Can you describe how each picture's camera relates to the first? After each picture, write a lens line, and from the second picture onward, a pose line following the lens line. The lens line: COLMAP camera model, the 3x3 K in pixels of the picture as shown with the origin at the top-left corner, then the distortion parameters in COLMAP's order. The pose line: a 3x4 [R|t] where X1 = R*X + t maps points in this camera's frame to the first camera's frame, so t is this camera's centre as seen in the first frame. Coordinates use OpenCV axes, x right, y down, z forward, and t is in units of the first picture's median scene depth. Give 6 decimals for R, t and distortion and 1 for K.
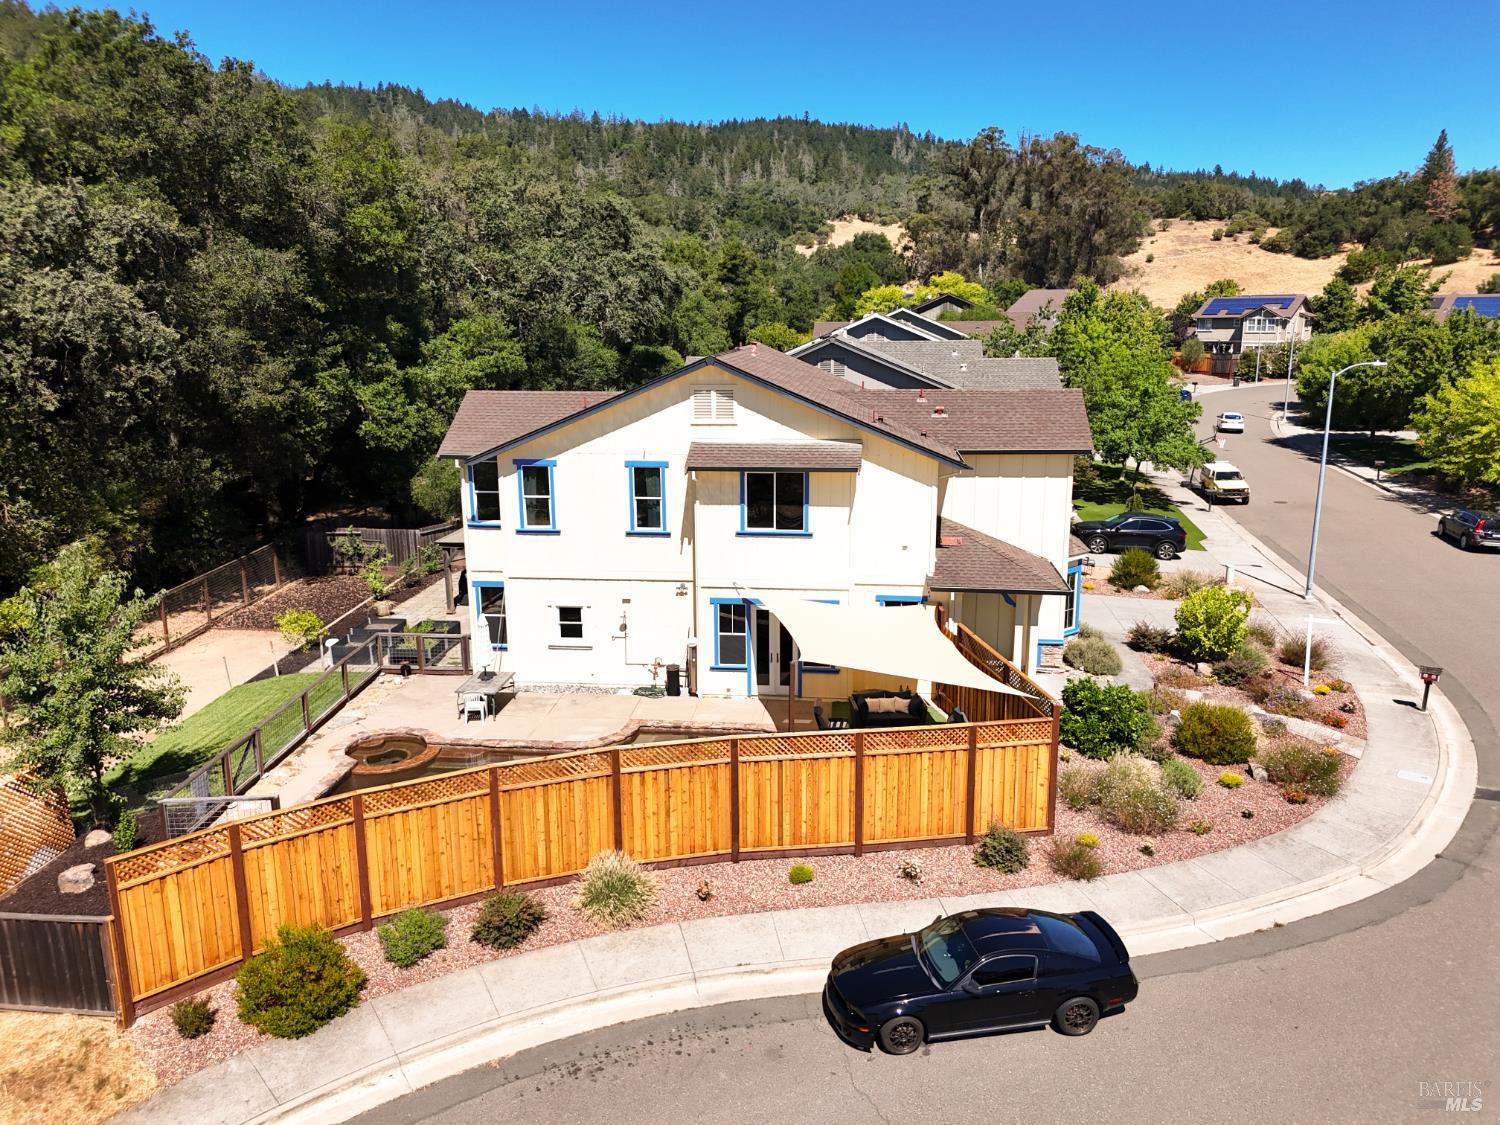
lens RADIAL K [[1108.9, 0, 755.5], [0, 1108.9, 564.2], [0, 0, 1]] dist [0.067632, -0.065297]
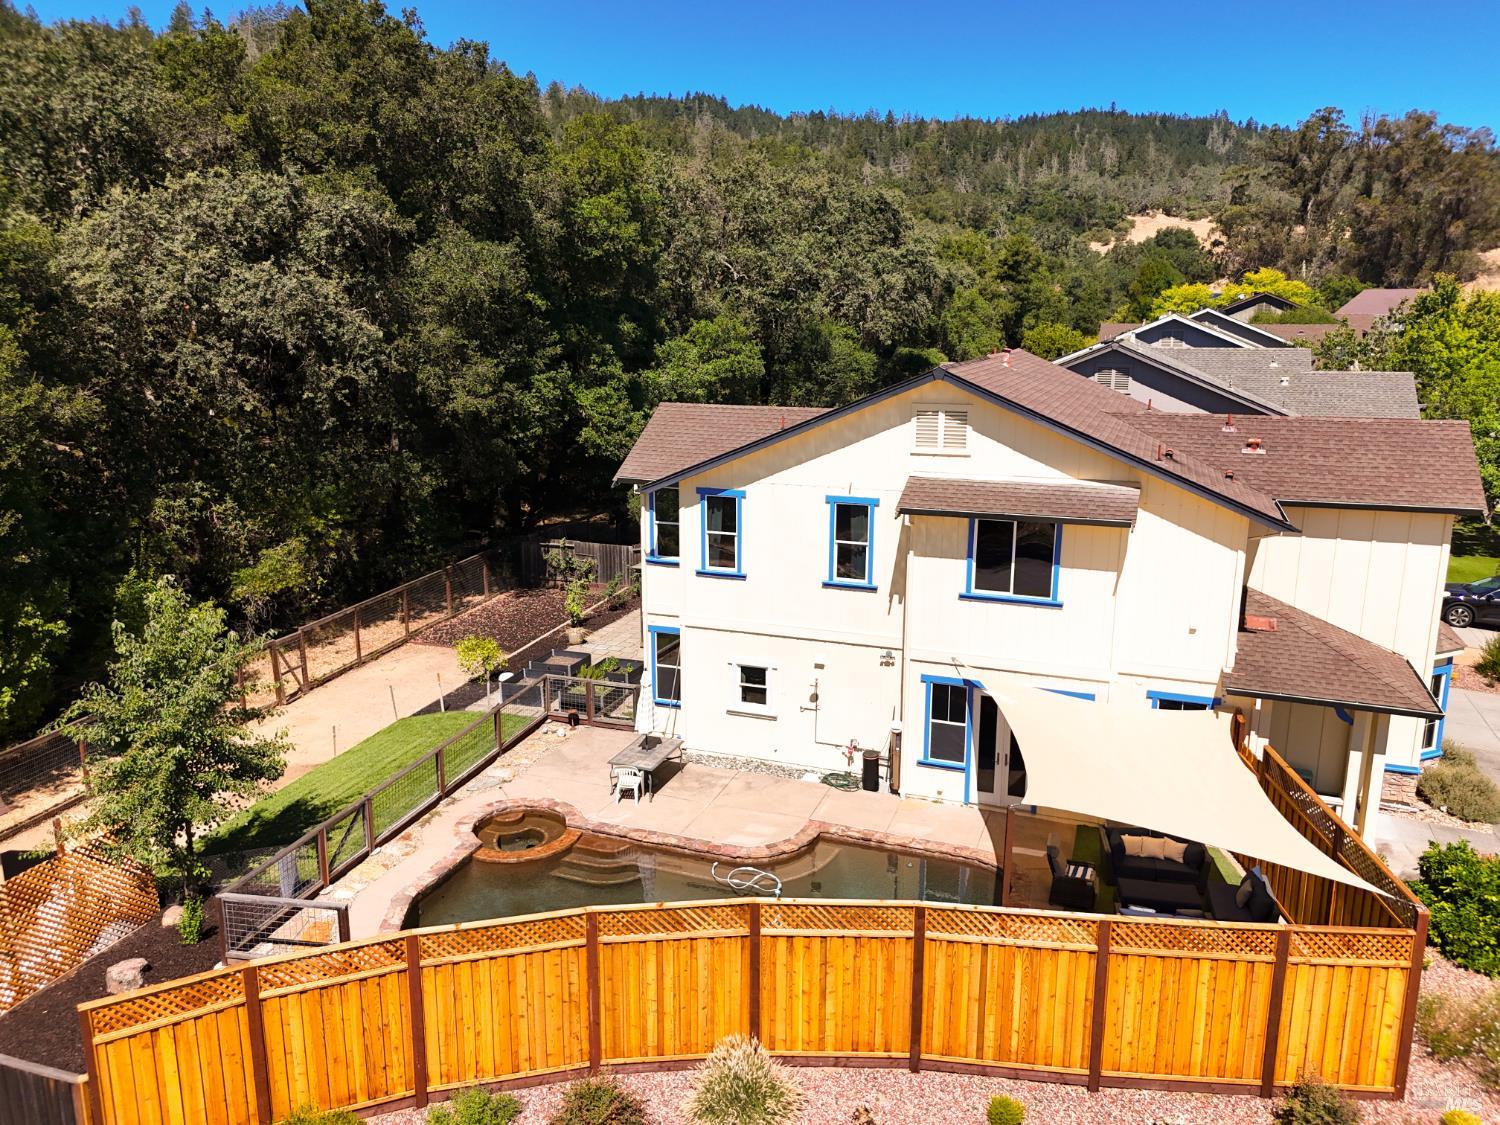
lens RADIAL K [[1108.9, 0, 755.5], [0, 1108.9, 564.2], [0, 0, 1]] dist [0.067632, -0.065297]
pose [[0.969798, 0.062629, -0.235730, 0.022693], [-0.062677, 0.998007, 0.007299, -0.041211], [0.235718, 0.007696, 0.971791, 0.183517]]
